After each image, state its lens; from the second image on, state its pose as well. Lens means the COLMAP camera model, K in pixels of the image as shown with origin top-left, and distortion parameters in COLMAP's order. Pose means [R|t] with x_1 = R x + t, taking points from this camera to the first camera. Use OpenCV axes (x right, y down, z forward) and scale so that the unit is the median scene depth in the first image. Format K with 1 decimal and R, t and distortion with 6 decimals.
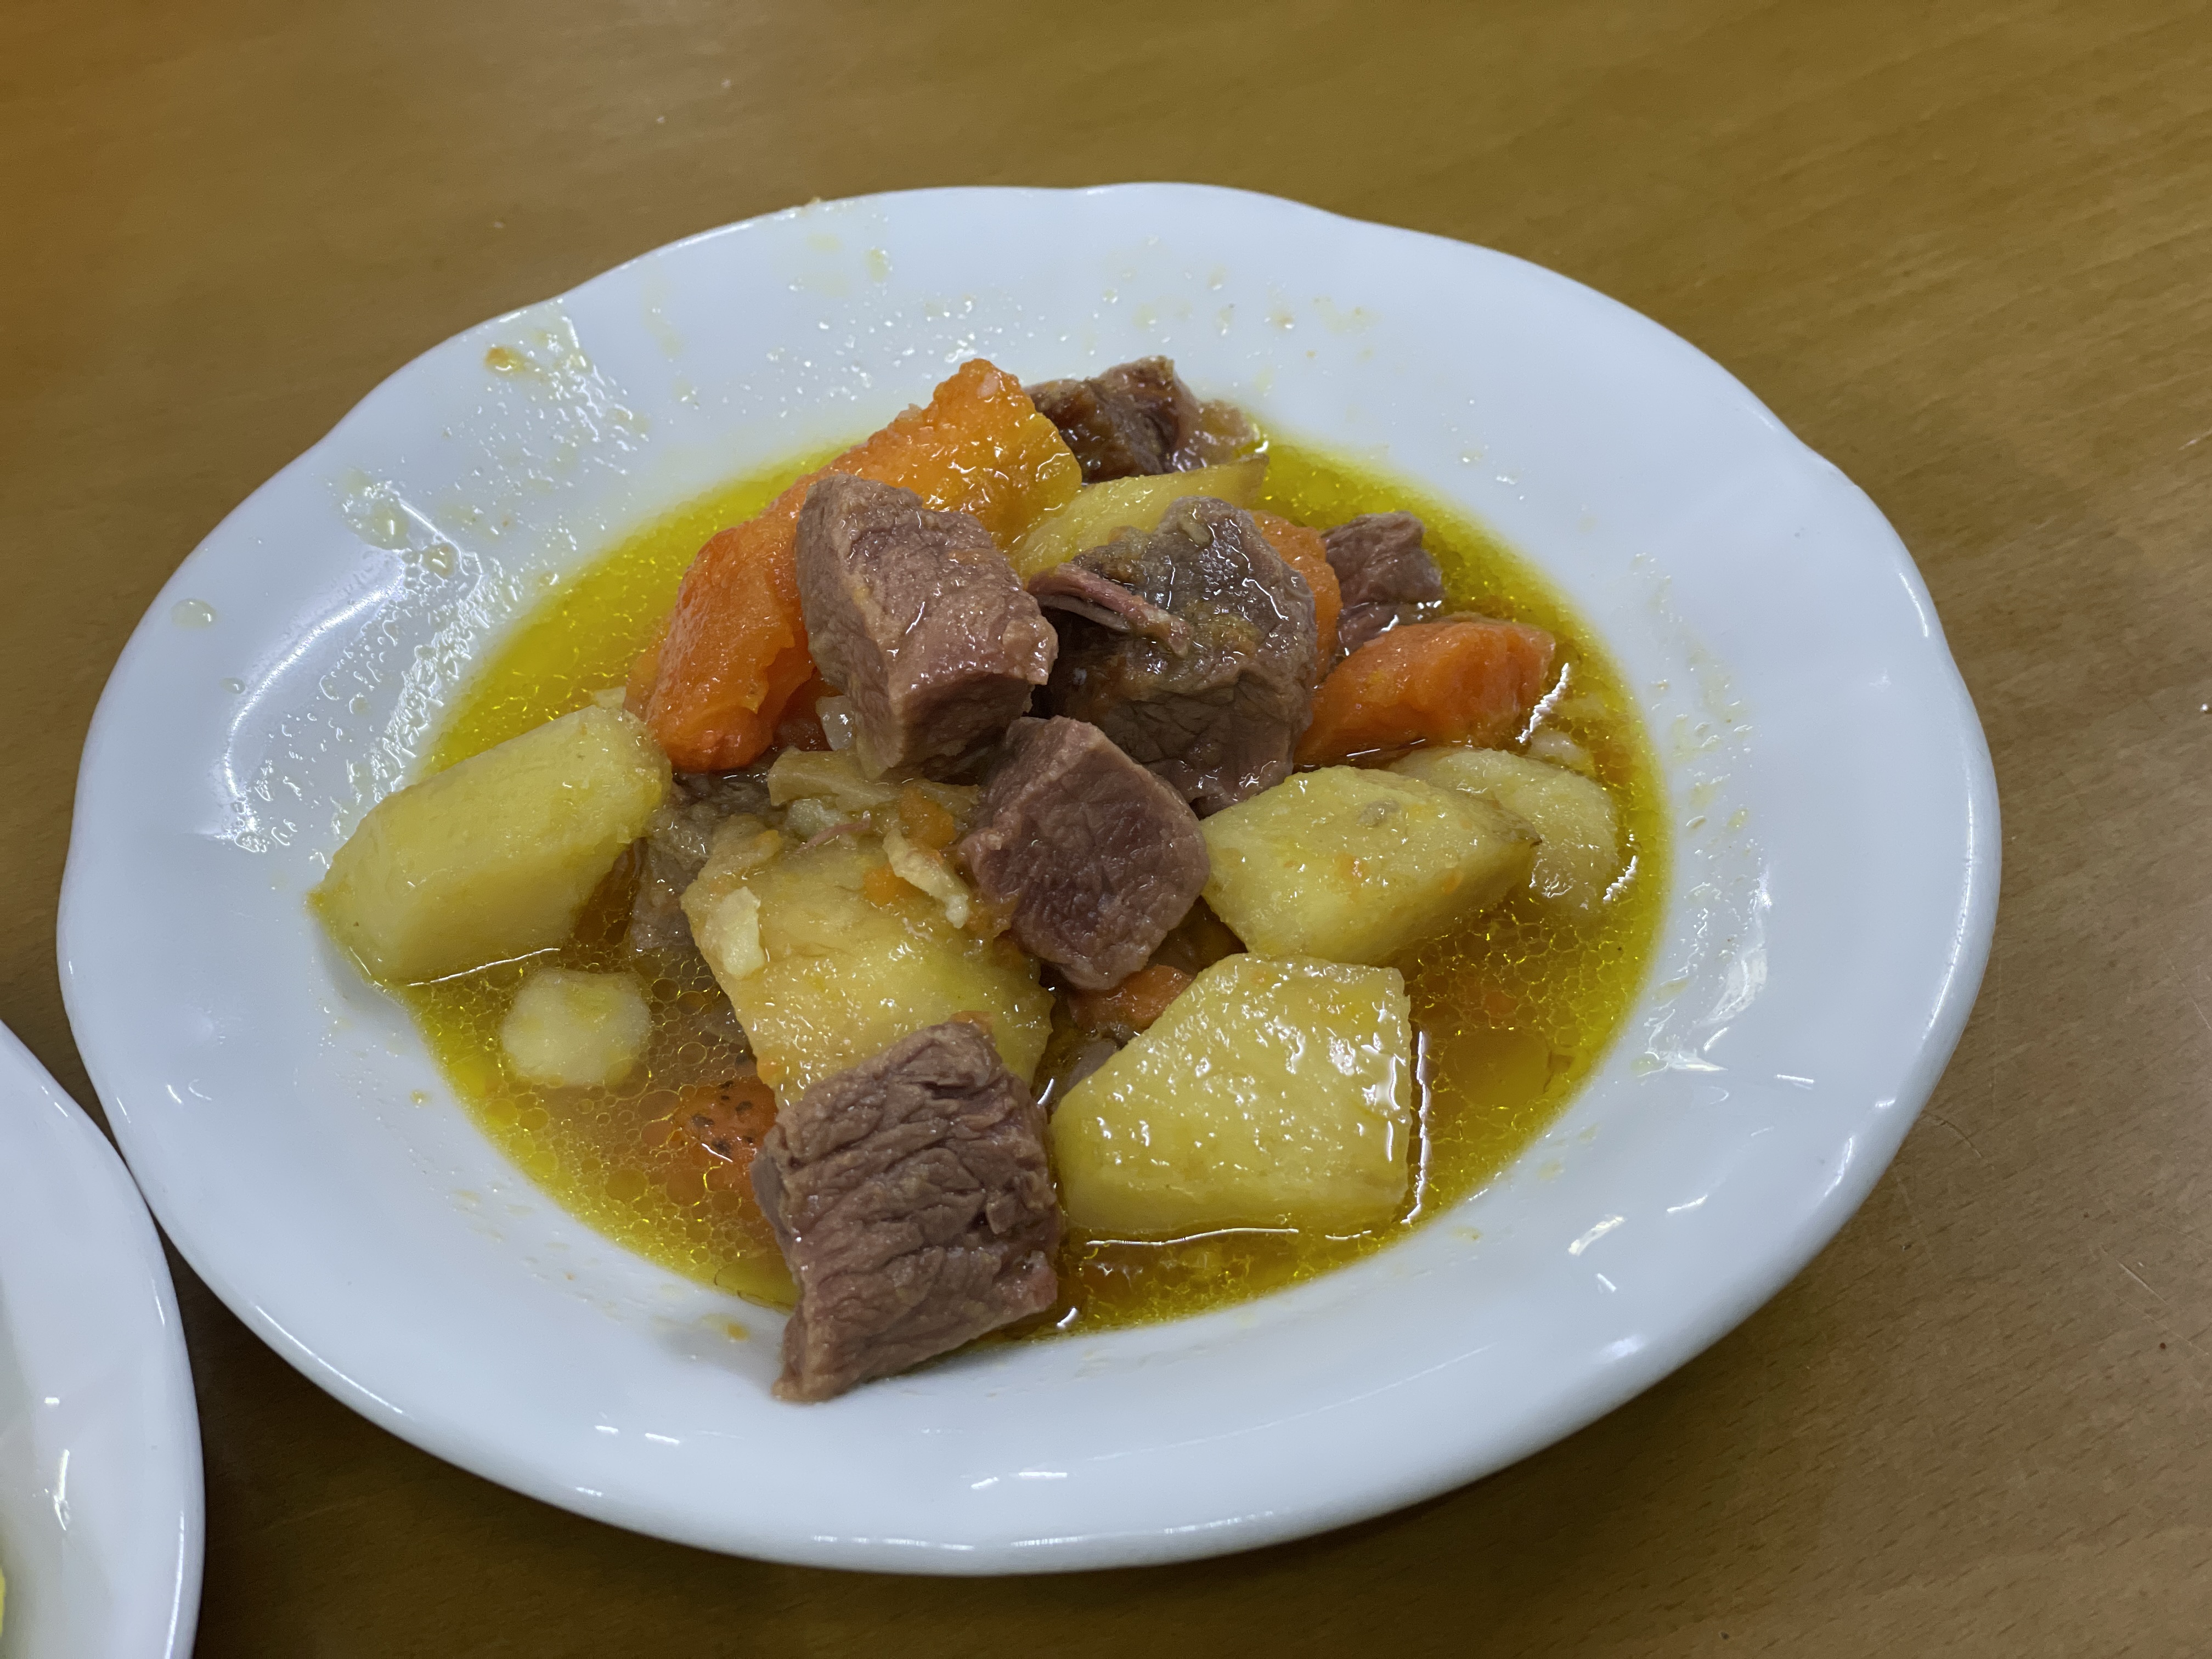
lens RADIAL K [[3431.2, 0, 1088.6], [0, 3431.2, 849.9], [0, 0, 1]] dist [0.091248, 0.000000]
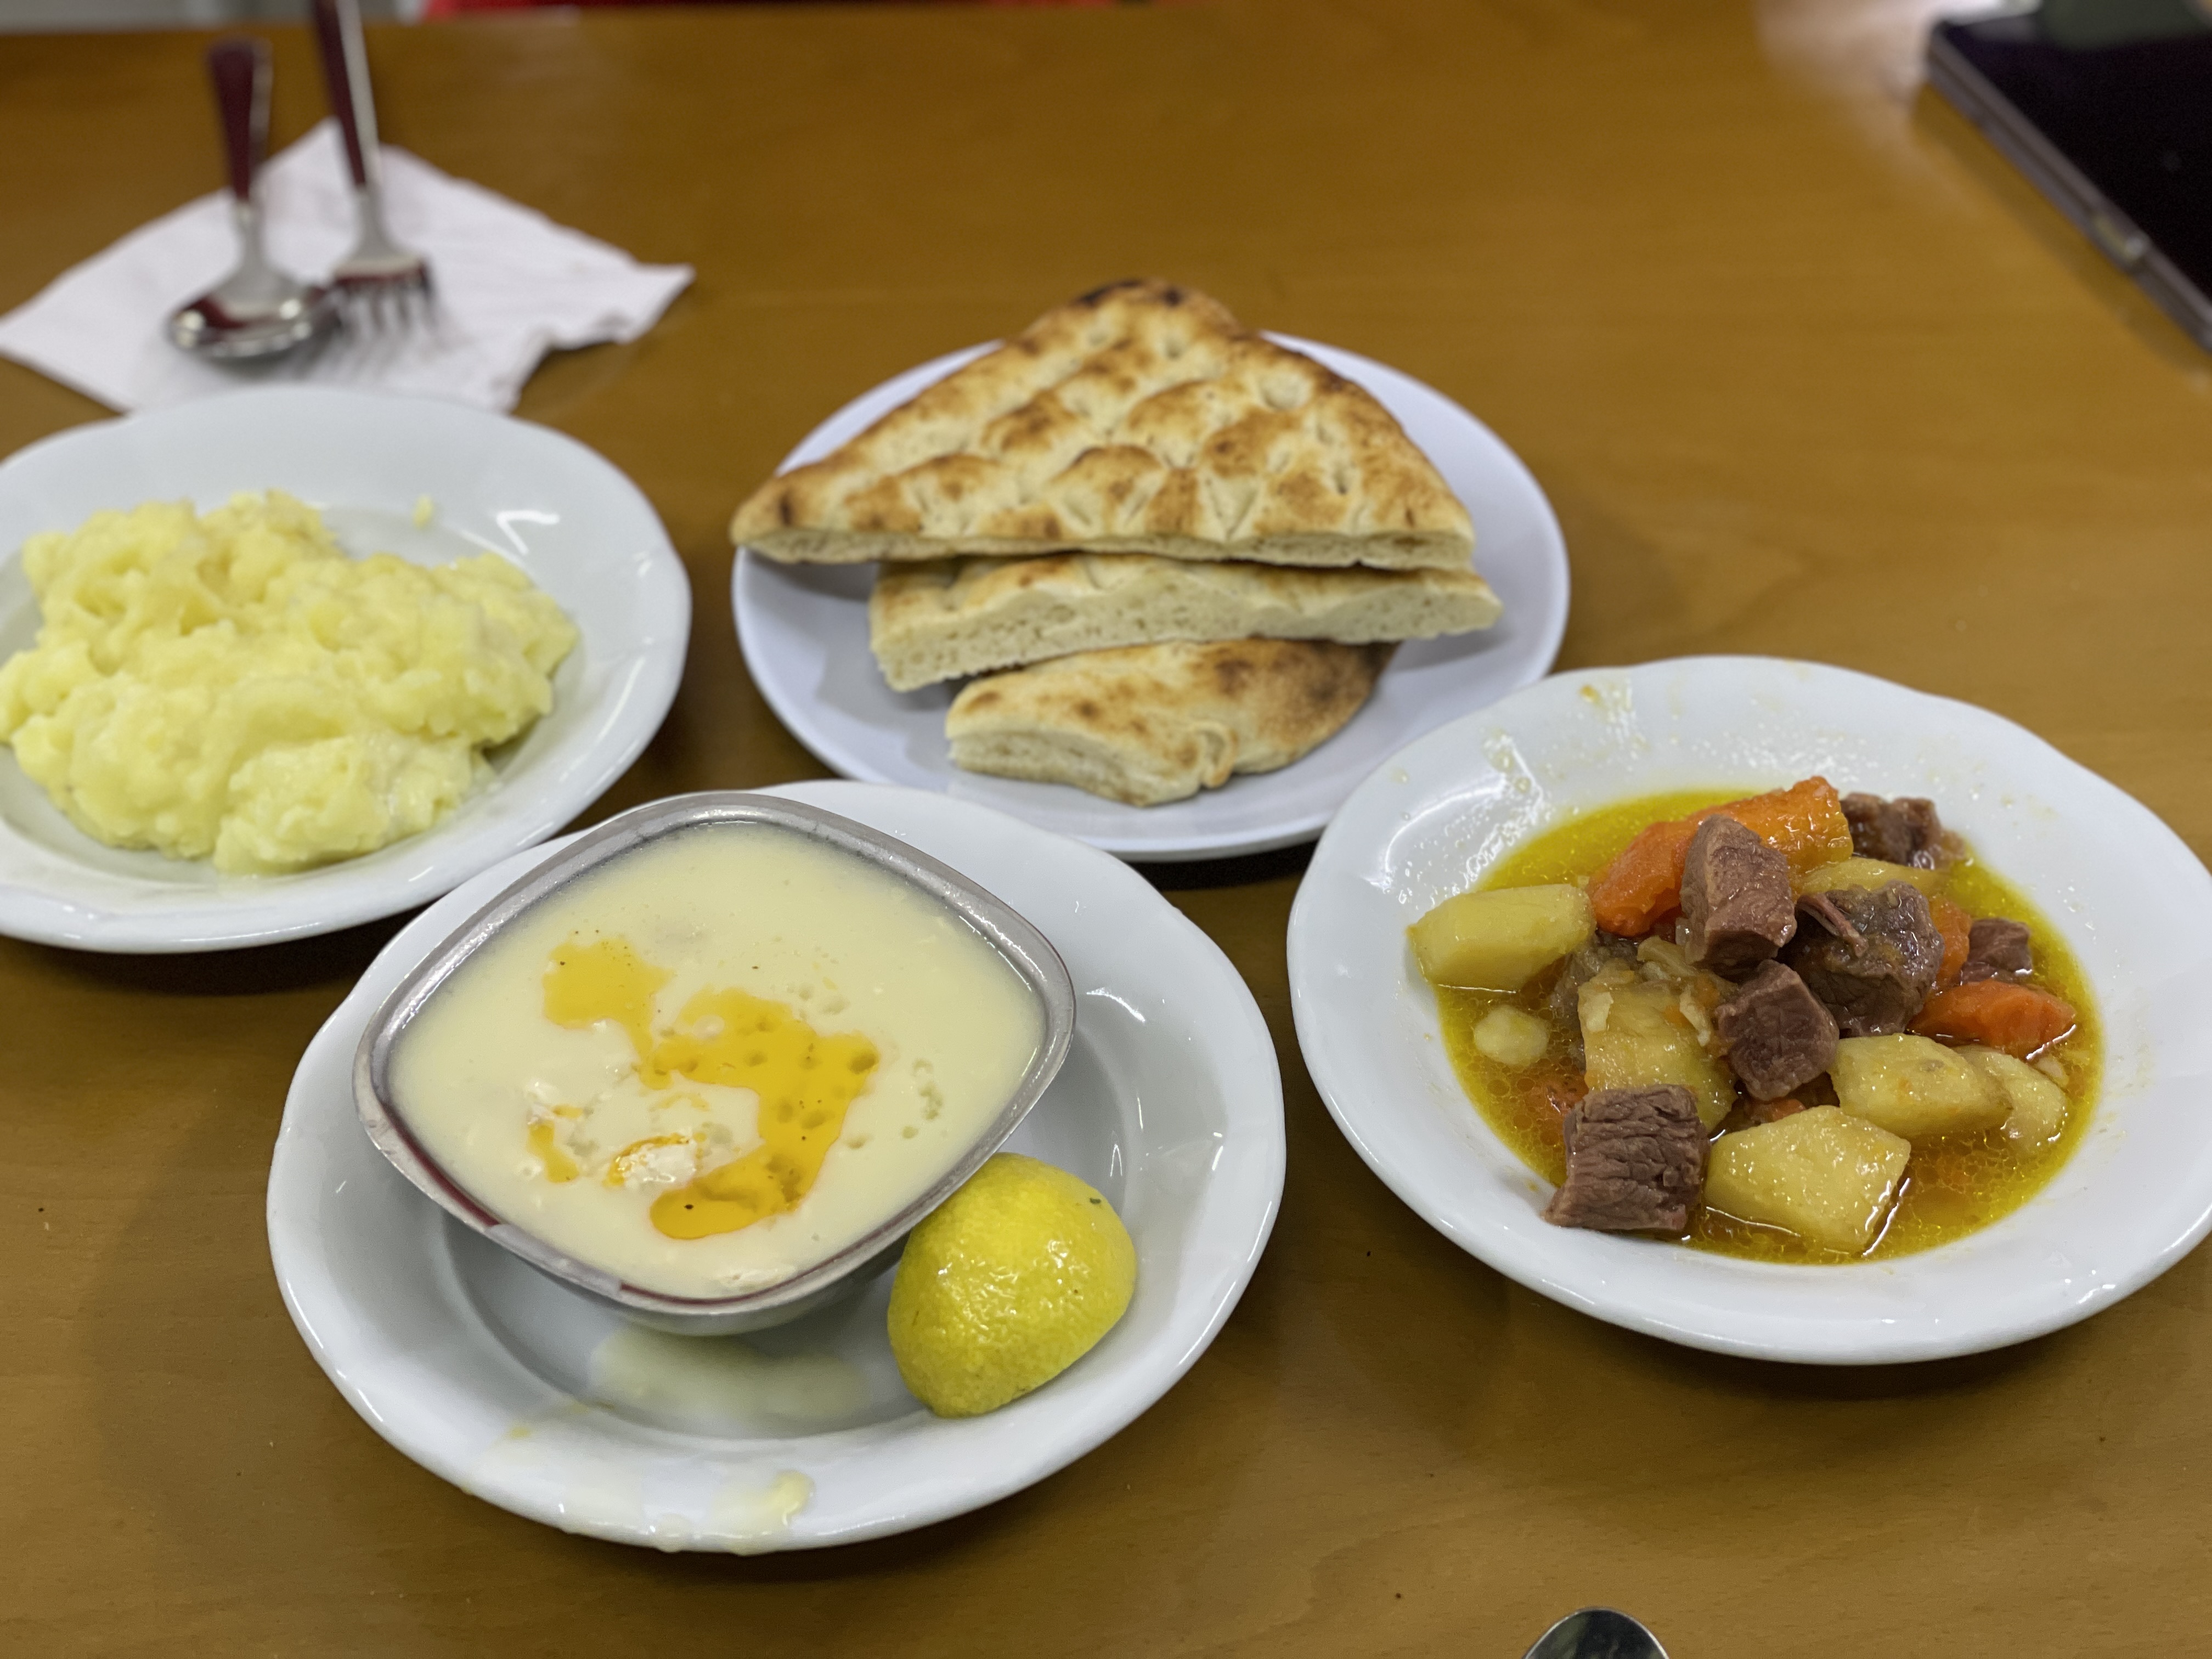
lens RADIAL K [[3431.2, 0, 1086.6], [0, 3431.2, 844.8], [0, 0, 1]] dist [0.091248, 0.000000]
pose [[0.904377, 0.318177, -0.284370, 0.168533], [-0.327642, 0.944683, 0.014998, -0.001122], [0.273411, 0.079607, 0.958597, -1.029437]]
